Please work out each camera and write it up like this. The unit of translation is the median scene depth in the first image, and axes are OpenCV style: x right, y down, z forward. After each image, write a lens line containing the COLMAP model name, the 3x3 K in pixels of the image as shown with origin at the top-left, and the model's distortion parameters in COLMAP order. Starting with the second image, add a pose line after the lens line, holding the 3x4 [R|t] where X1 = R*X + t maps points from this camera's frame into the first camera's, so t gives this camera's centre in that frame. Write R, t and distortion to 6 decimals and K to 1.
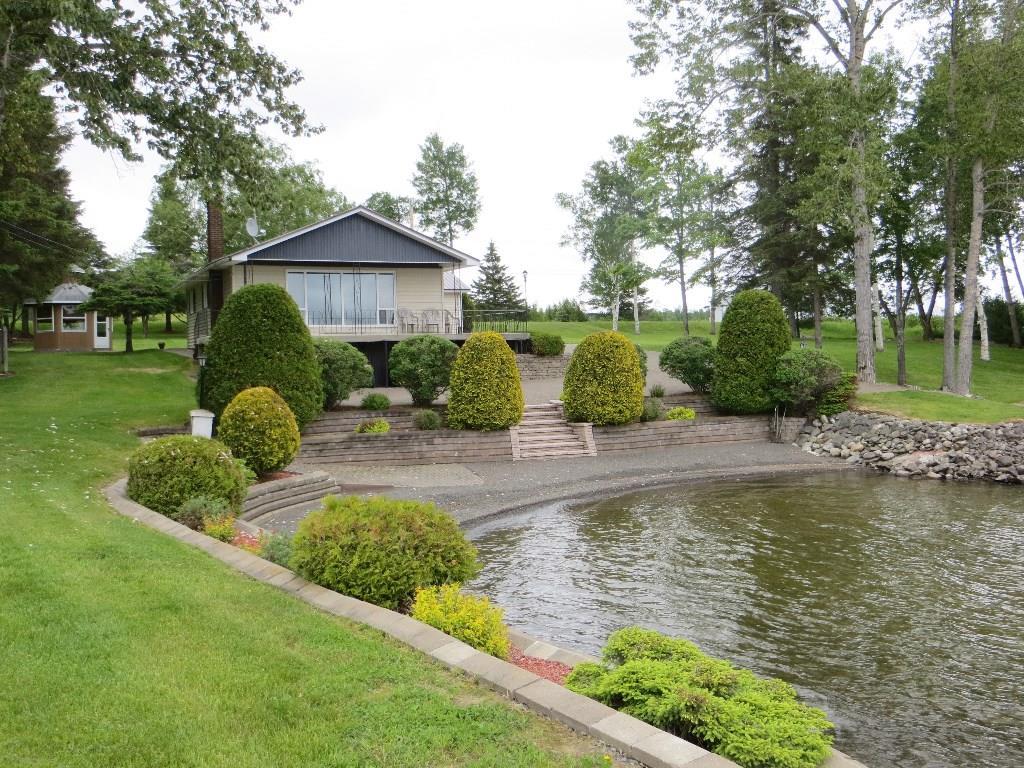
lens RADIAL K [[1023.5, 0, 512.0], [0, 1023.5, 384.0], [0, 0, 1]] dist [-0.023818, 0.003764]
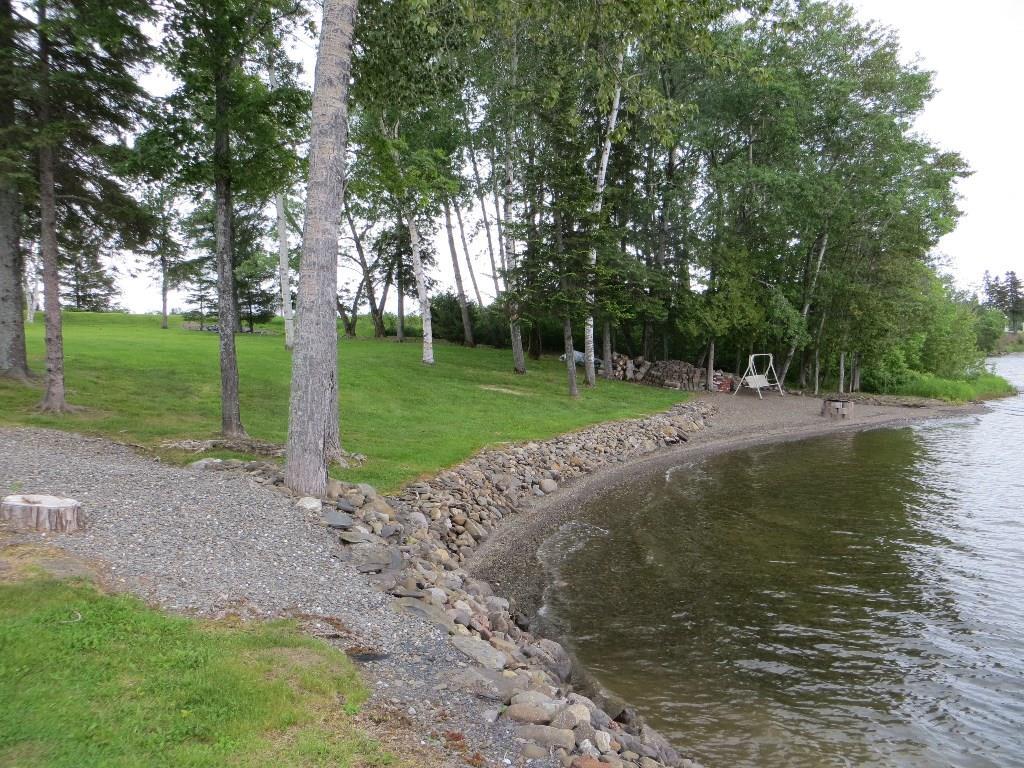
lens RADIAL K [[774.5, 0, 512.0], [0, 774.5, 384.0], [0, 0, 1]] dist [-0.001851, 0.002162]
pose [[0.870278, 0.000178, 0.492560, 0.207249], [-0.005230, 0.999947, 0.008880, -0.011154], [-0.492533, -0.010304, 0.870233, 0.415073]]
